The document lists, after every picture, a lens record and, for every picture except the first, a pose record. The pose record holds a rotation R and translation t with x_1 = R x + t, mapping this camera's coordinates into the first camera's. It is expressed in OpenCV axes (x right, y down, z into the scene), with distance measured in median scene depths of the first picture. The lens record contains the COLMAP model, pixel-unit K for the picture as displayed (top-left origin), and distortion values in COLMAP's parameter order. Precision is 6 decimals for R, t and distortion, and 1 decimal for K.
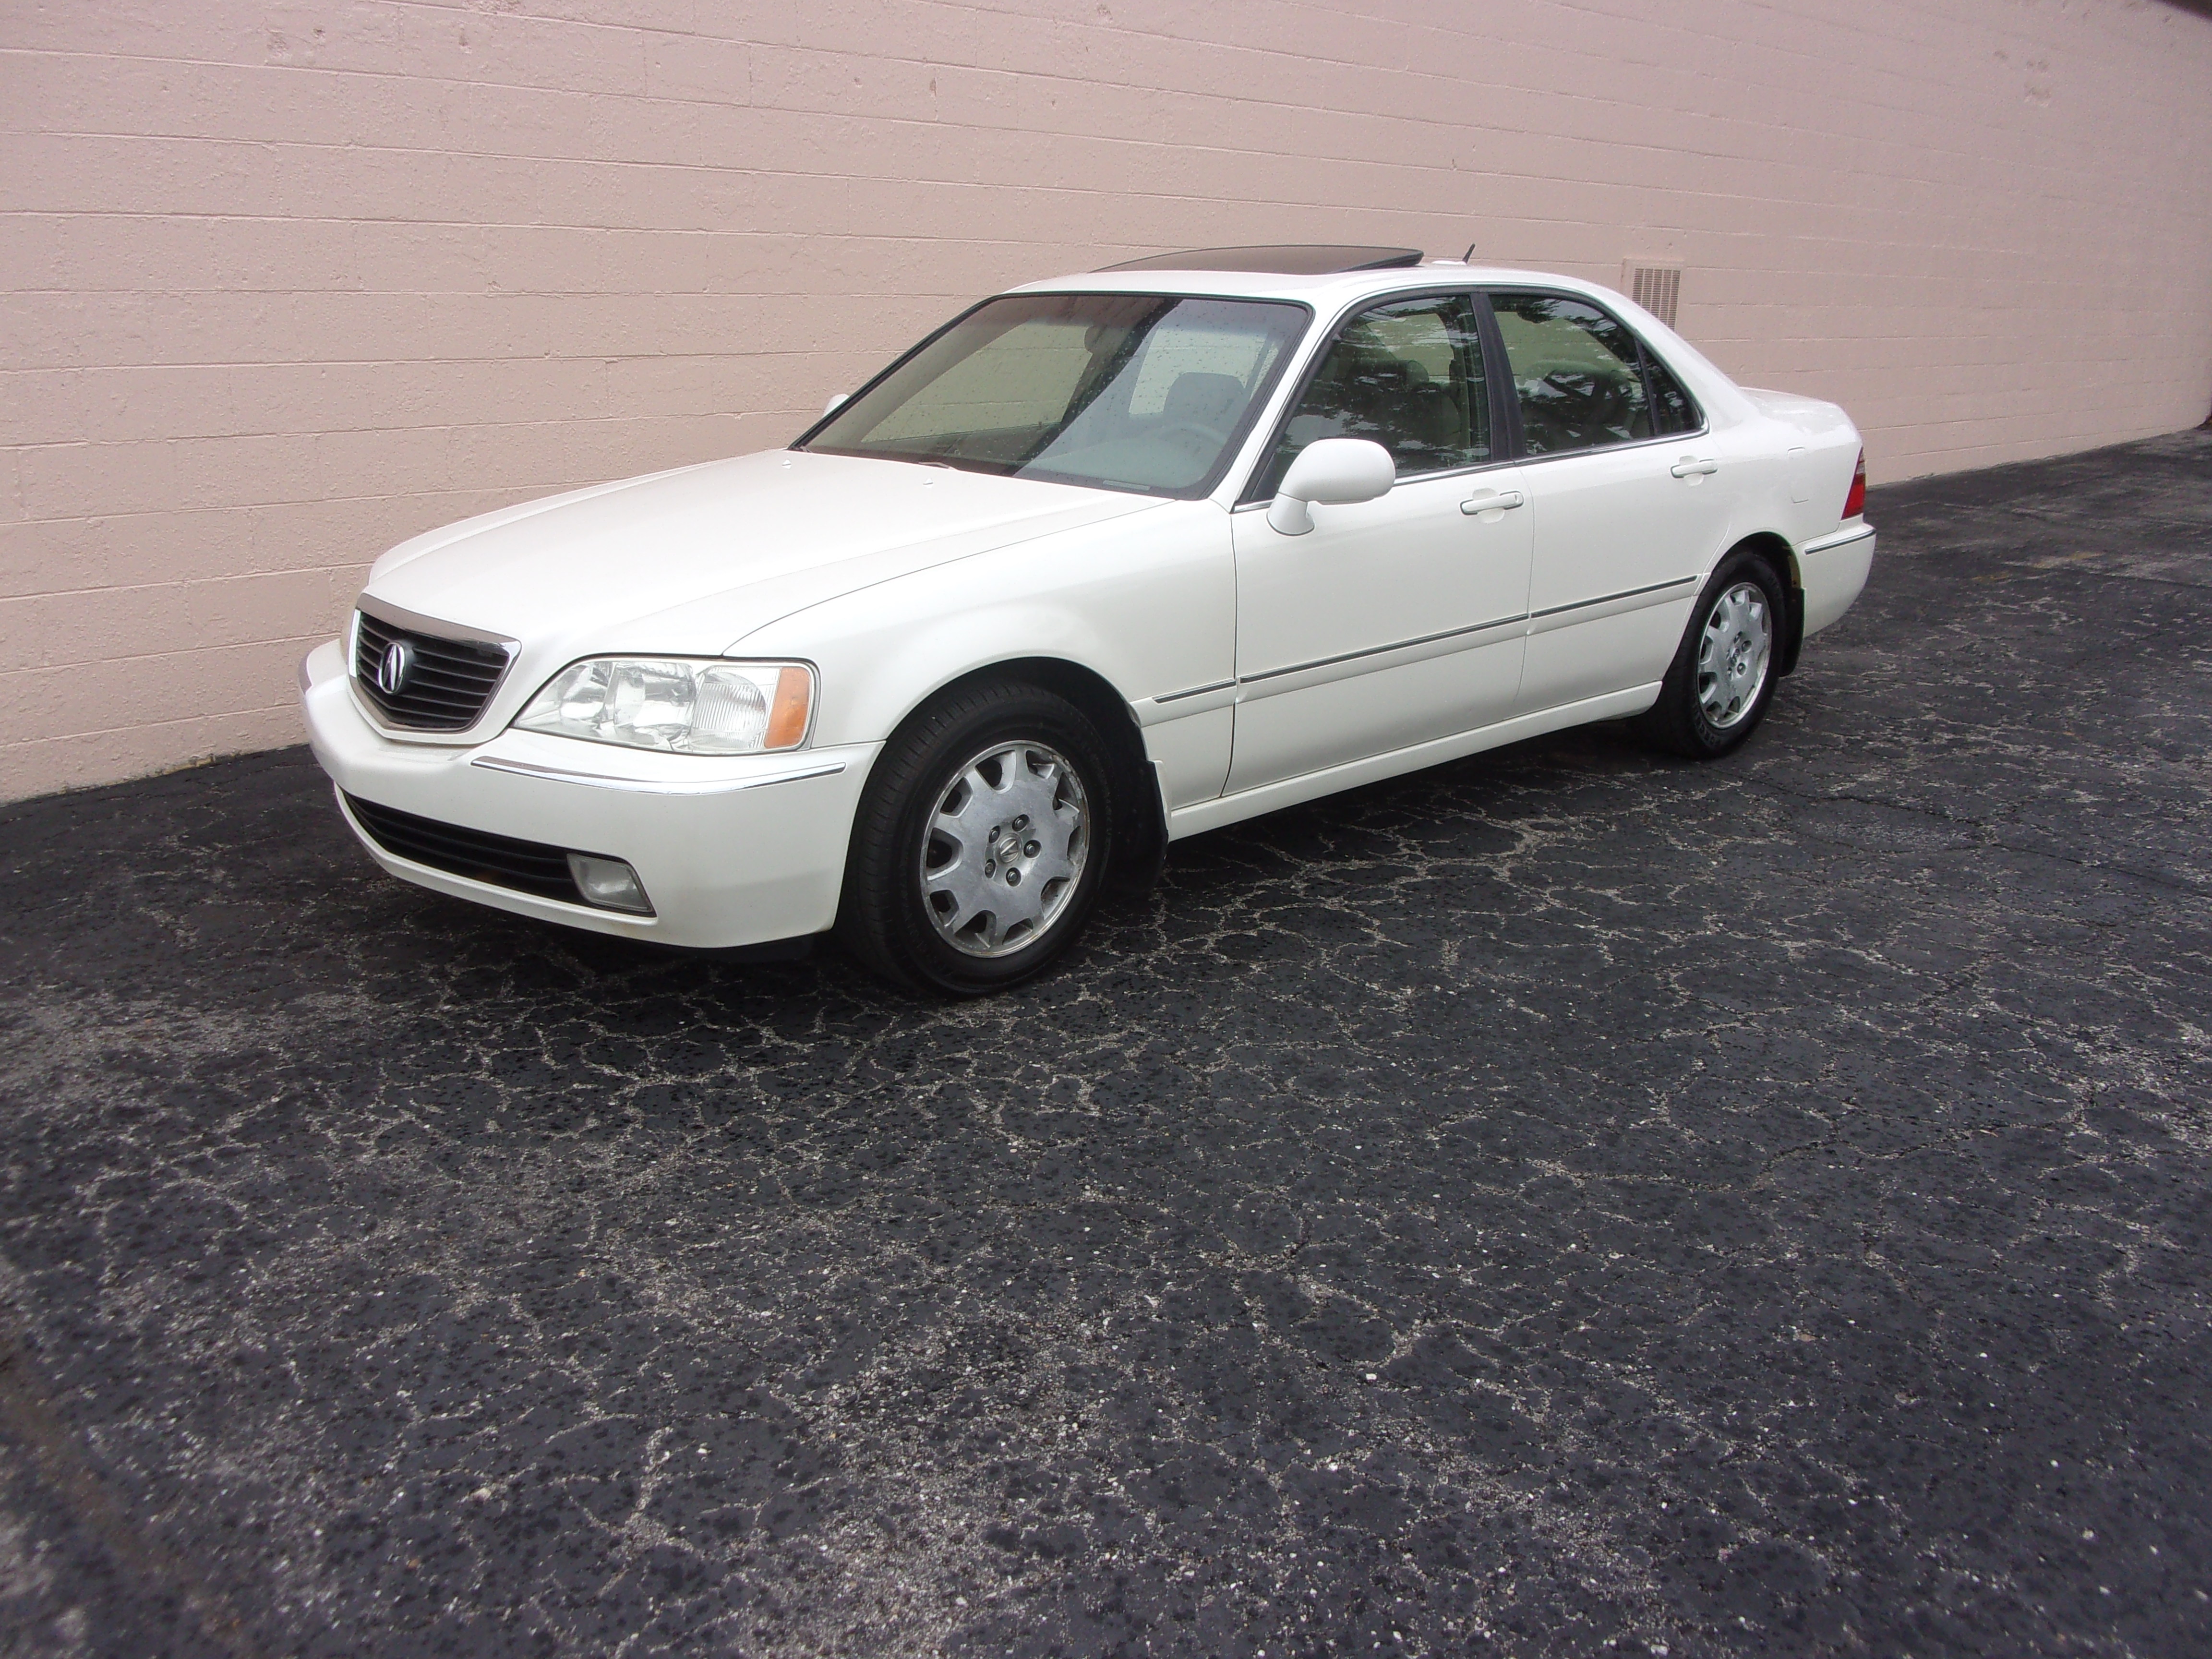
lens RADIAL K [[1950.9, 0, 1095.5], [0, 1950.9, 831.7], [0, 0, 1]] dist [0.001259, -0.021031]
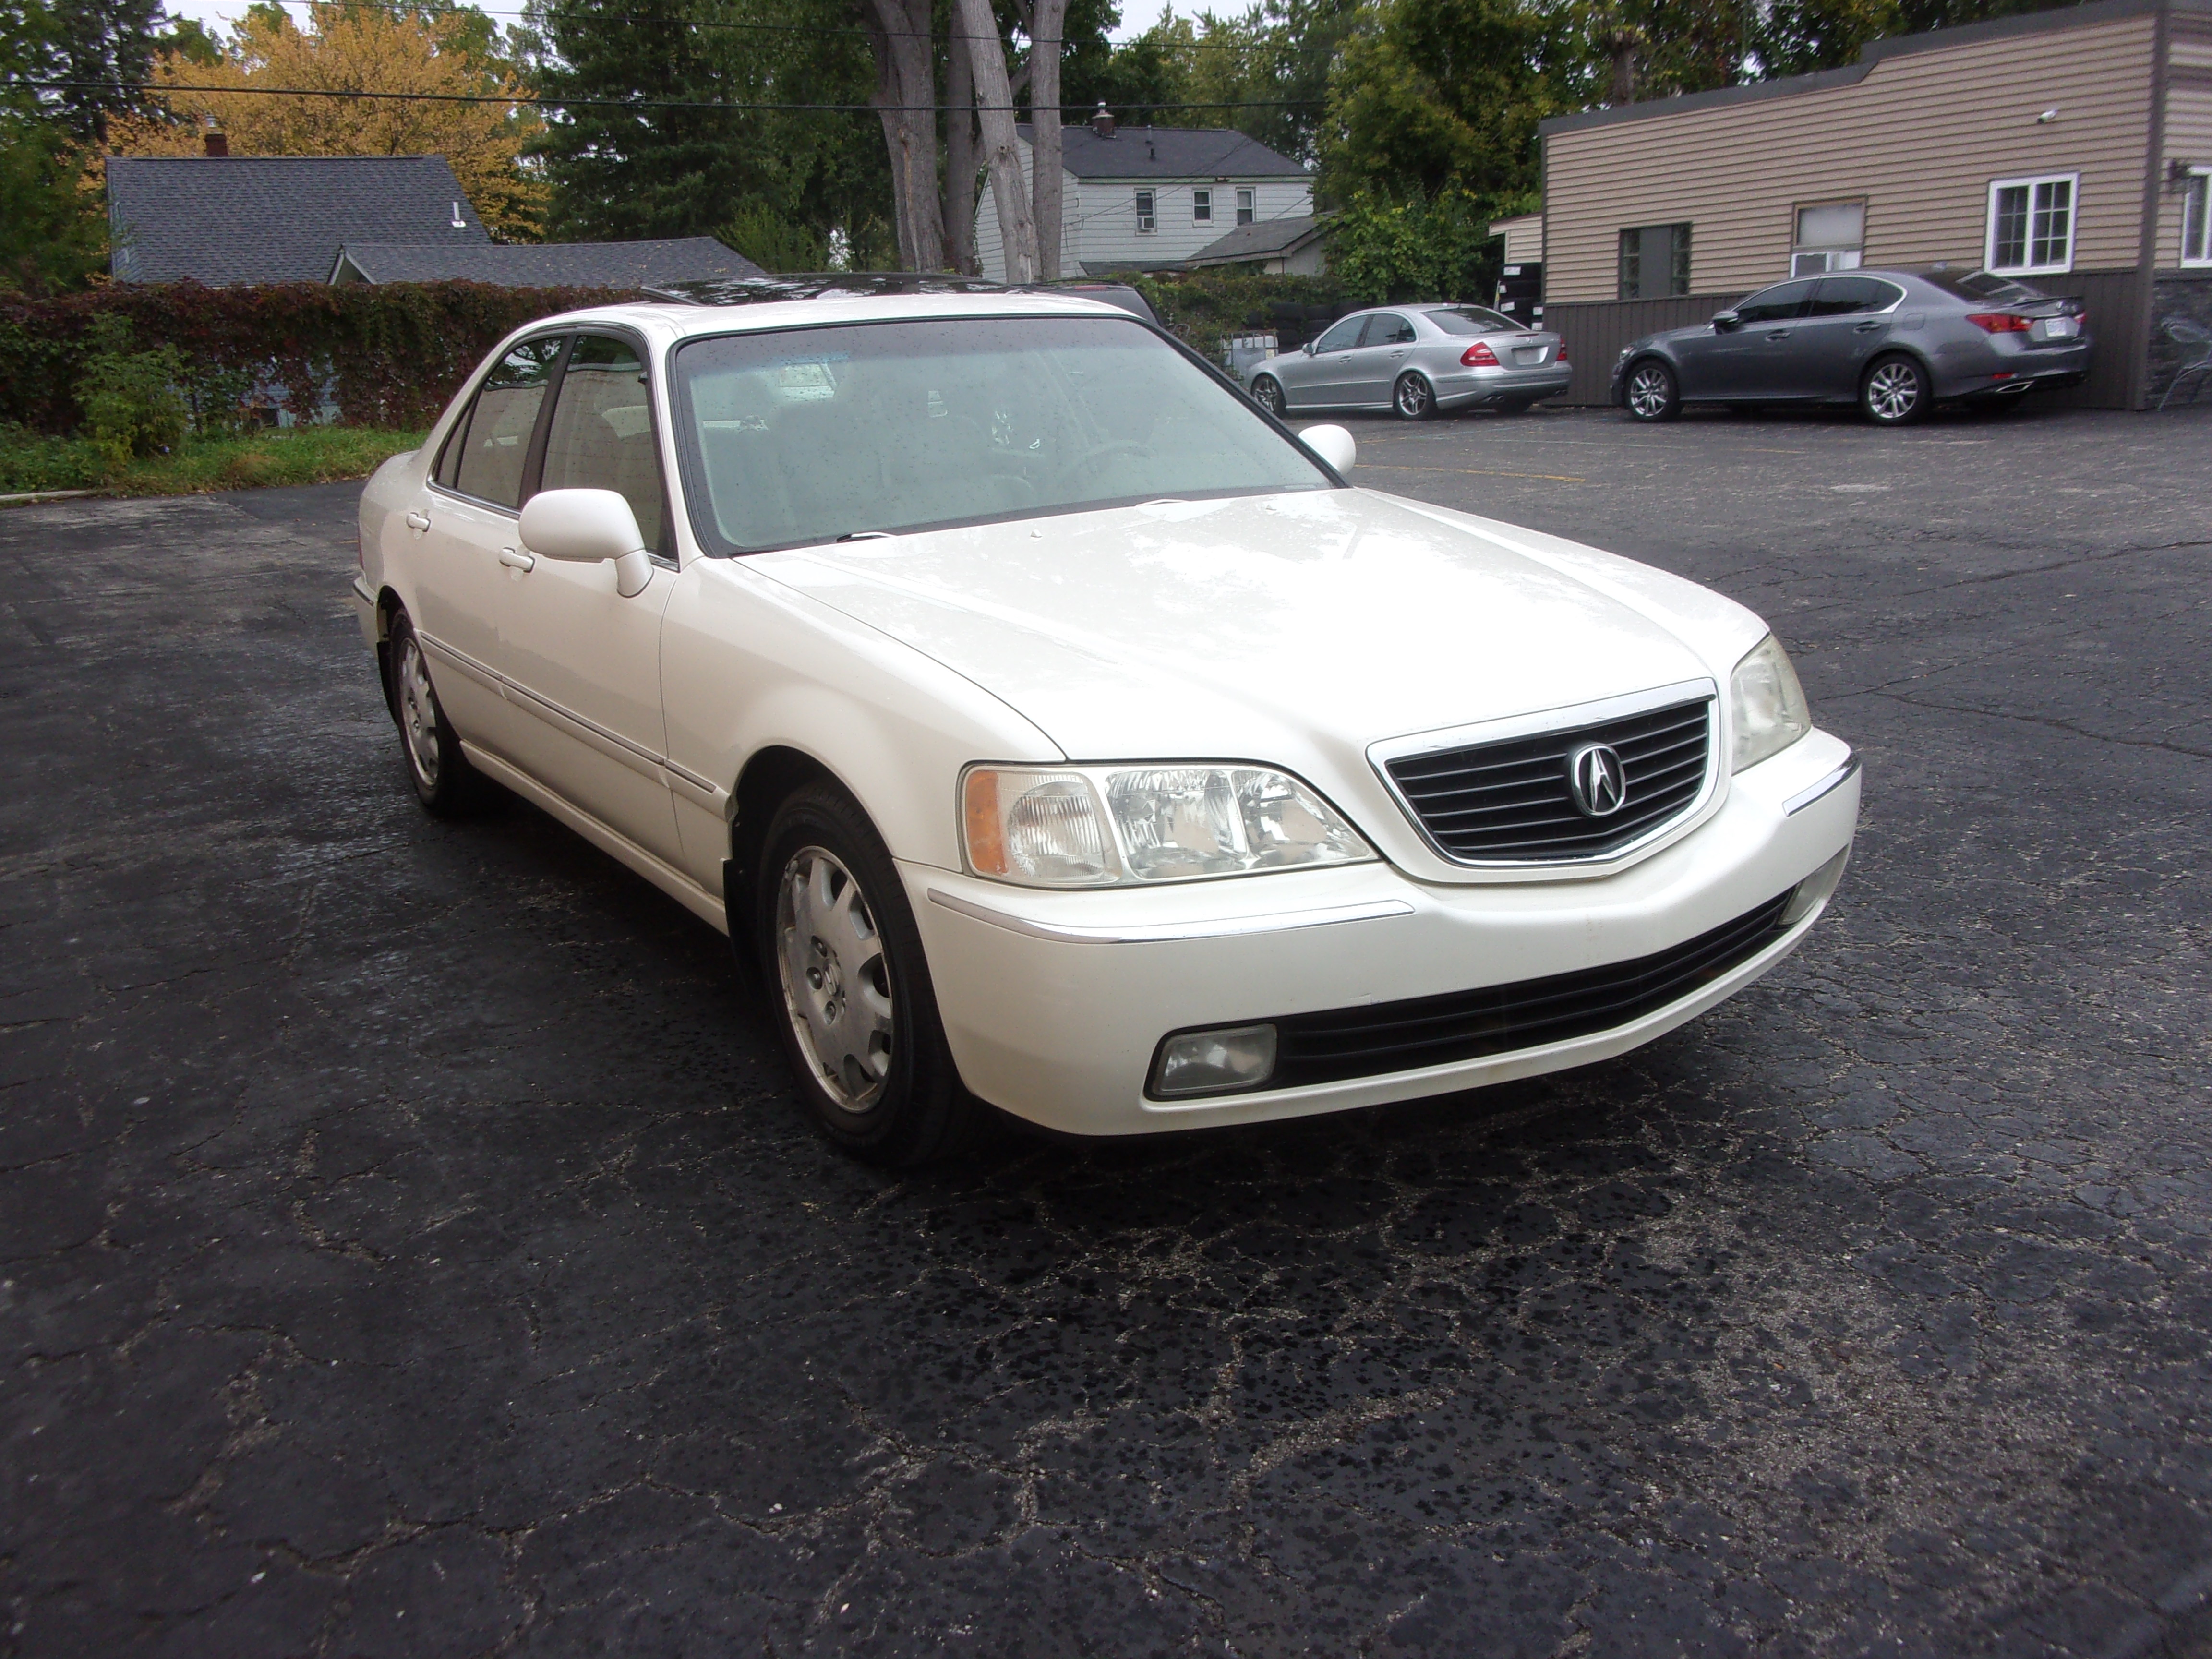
lens RADIAL K [[1950.9, 0, 1095.5], [0, 1950.9, 831.7], [0, 0, 1]] dist [0.001259, -0.021031]
pose [[0.175585, -0.283515, 0.942756, -1.150078], [0.320296, 0.921984, 0.217615, -0.303300], [-0.930903, 0.263751, 0.252695, 1.042171]]
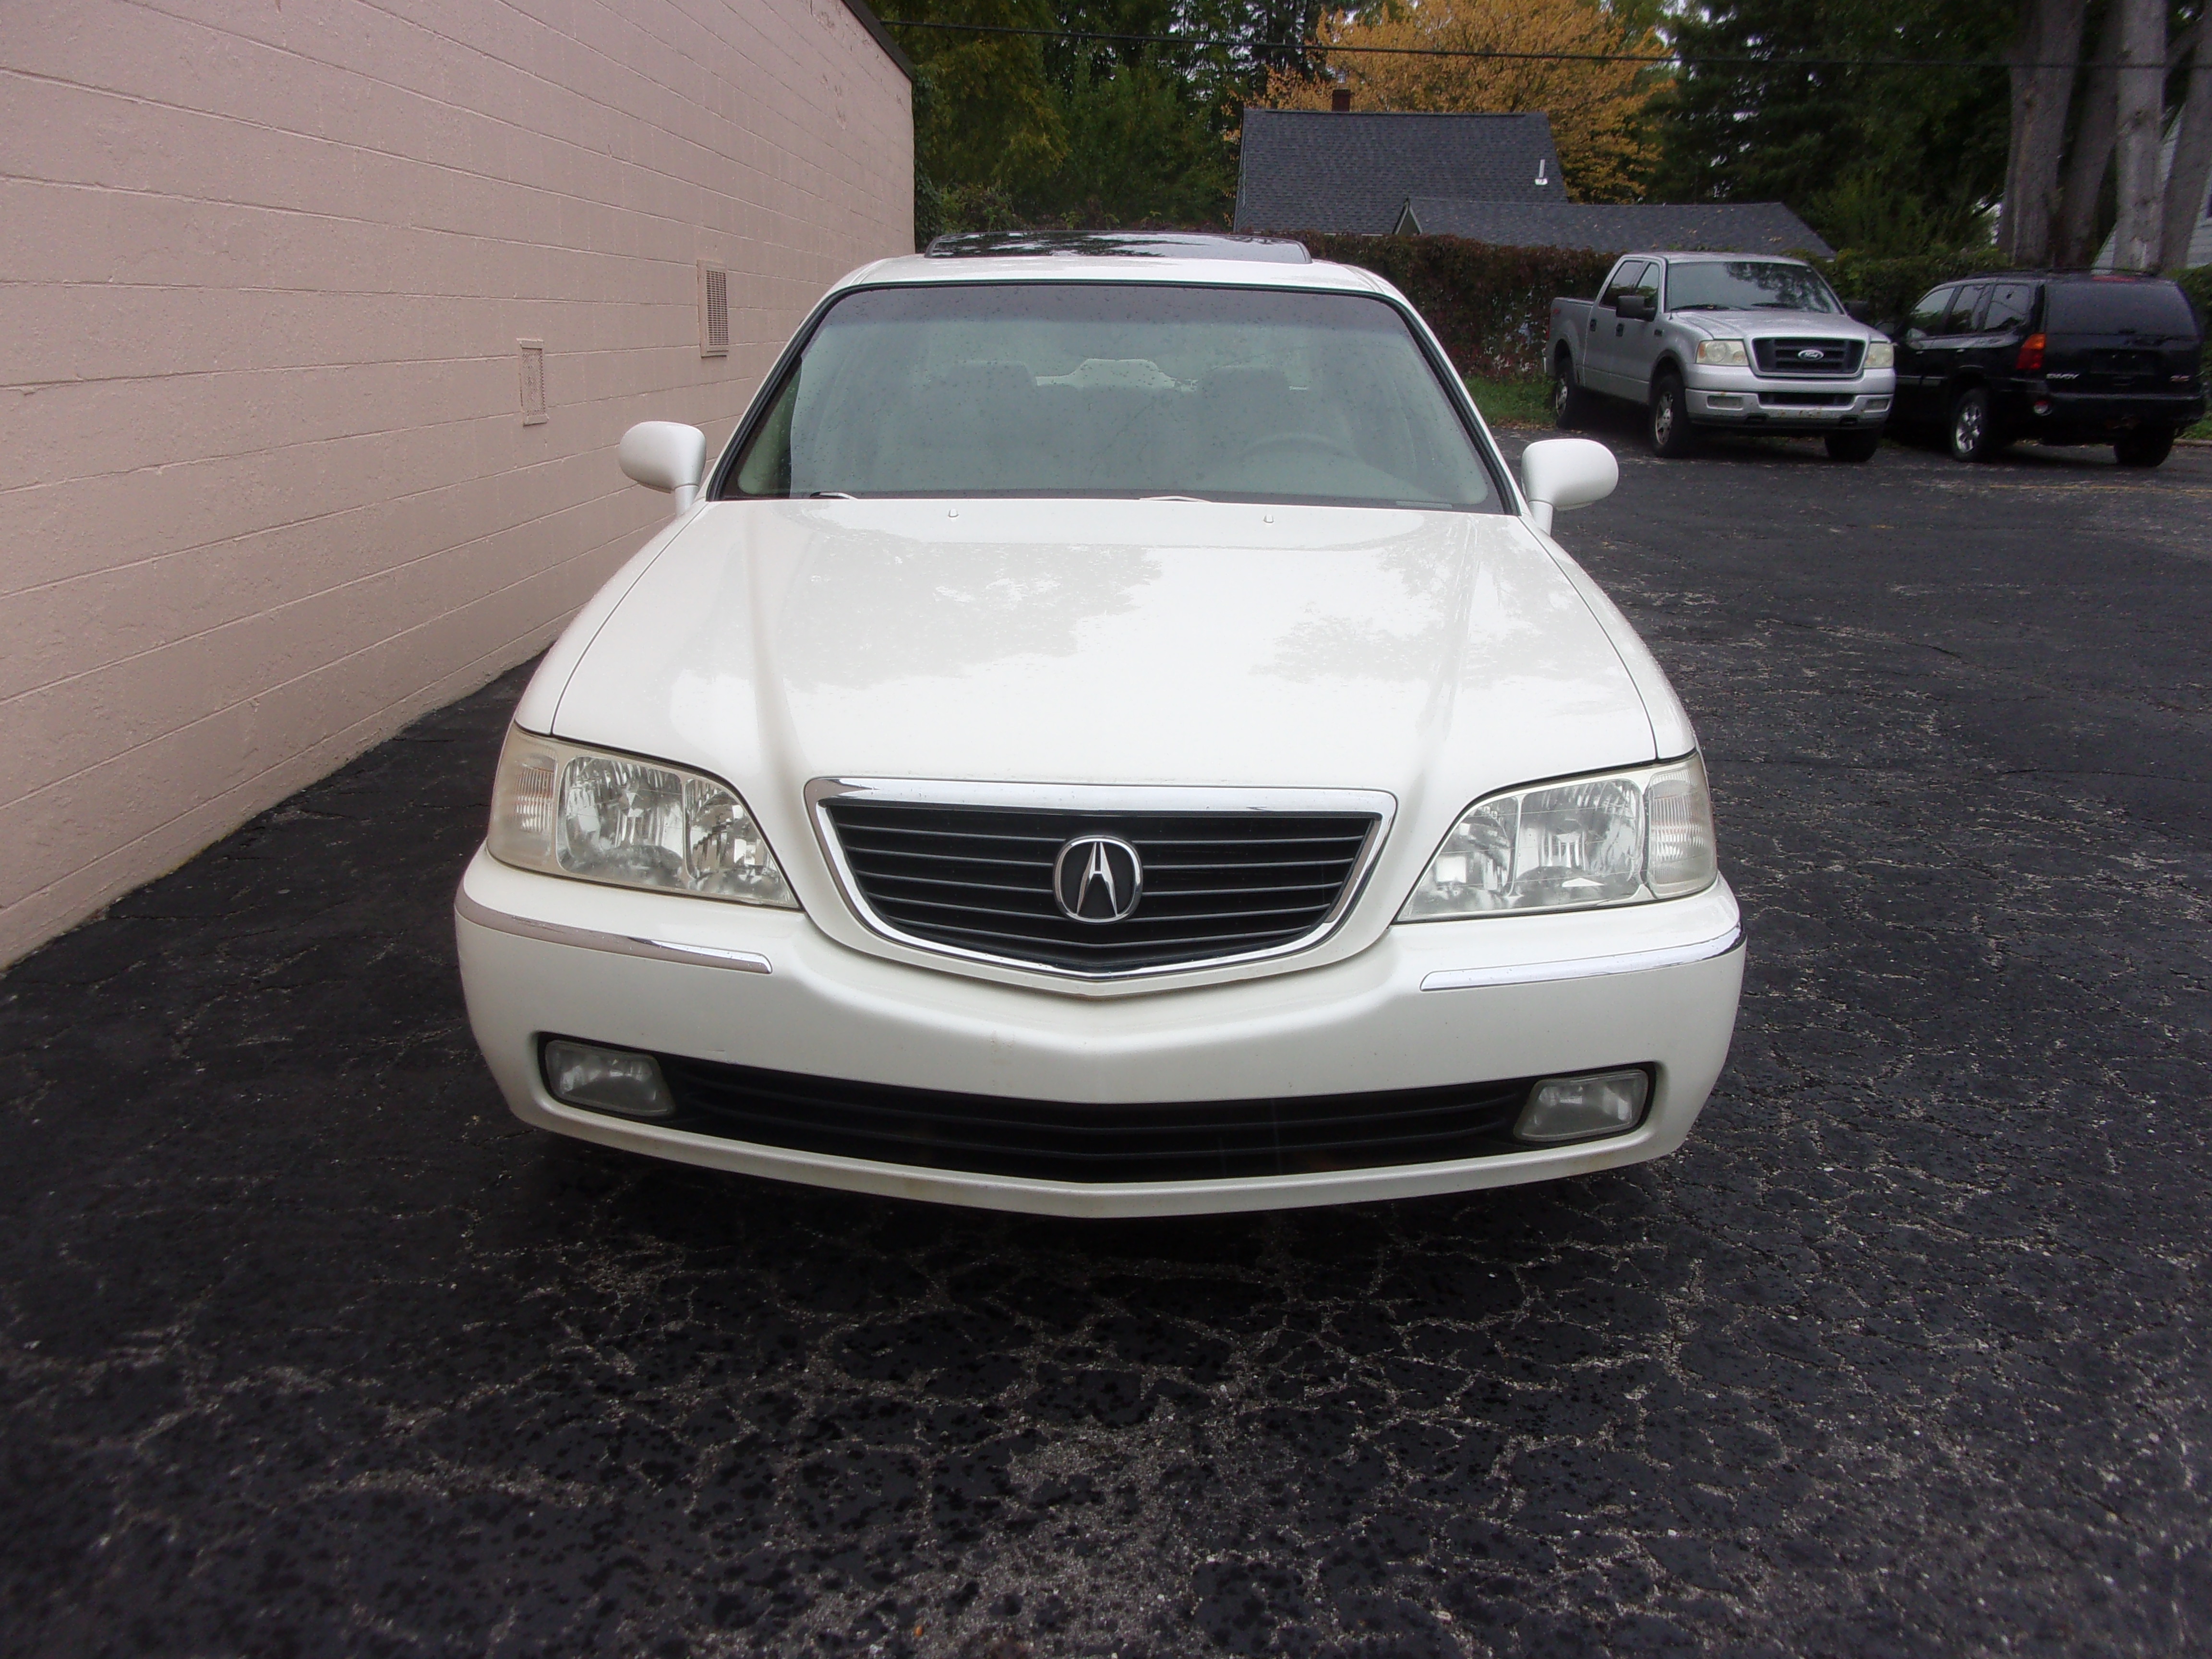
lens RADIAL K [[1950.9, 0, 1095.5], [0, 1950.9, 831.7], [0, 0, 1]] dist [0.001259, -0.021031]
pose [[0.705315, -0.201794, 0.679566, -0.801889], [0.200166, 0.976311, 0.082161, -0.156077], [-0.680047, 0.078077, 0.728999, 0.584648]]
